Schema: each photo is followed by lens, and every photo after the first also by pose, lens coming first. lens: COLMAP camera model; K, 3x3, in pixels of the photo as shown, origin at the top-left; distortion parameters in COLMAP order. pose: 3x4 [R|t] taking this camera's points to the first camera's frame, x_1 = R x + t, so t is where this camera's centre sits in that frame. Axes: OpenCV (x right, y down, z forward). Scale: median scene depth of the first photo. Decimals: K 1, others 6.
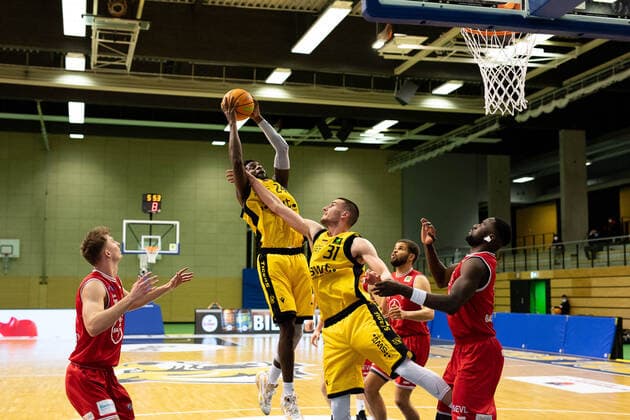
lens RADIAL K [[872.1, 0, 338.7], [0, 872.1, 221.1], [0, 0, 1]] dist [-0.003809, 0.049024]
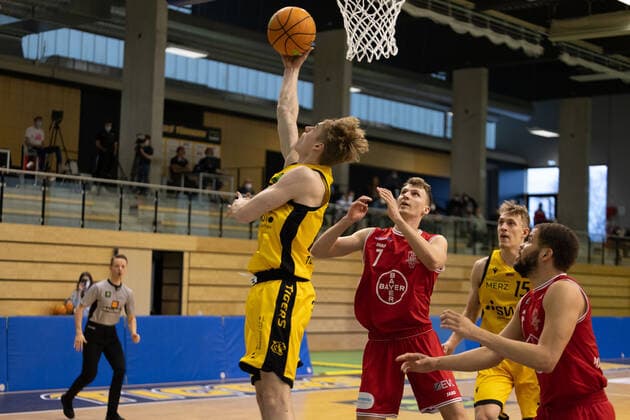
lens RADIAL K [[1252.5, 0, 315.1], [0, 1252.5, 172.8], [0, 0, 1]] dist [-0.021027, 0.229420]
pose [[-0.548743, 0.065048, 0.833457, -0.682799], [-0.098106, 0.985069, -0.141473, 0.179783], [-0.830215, -0.159399, -0.534168, 2.026415]]
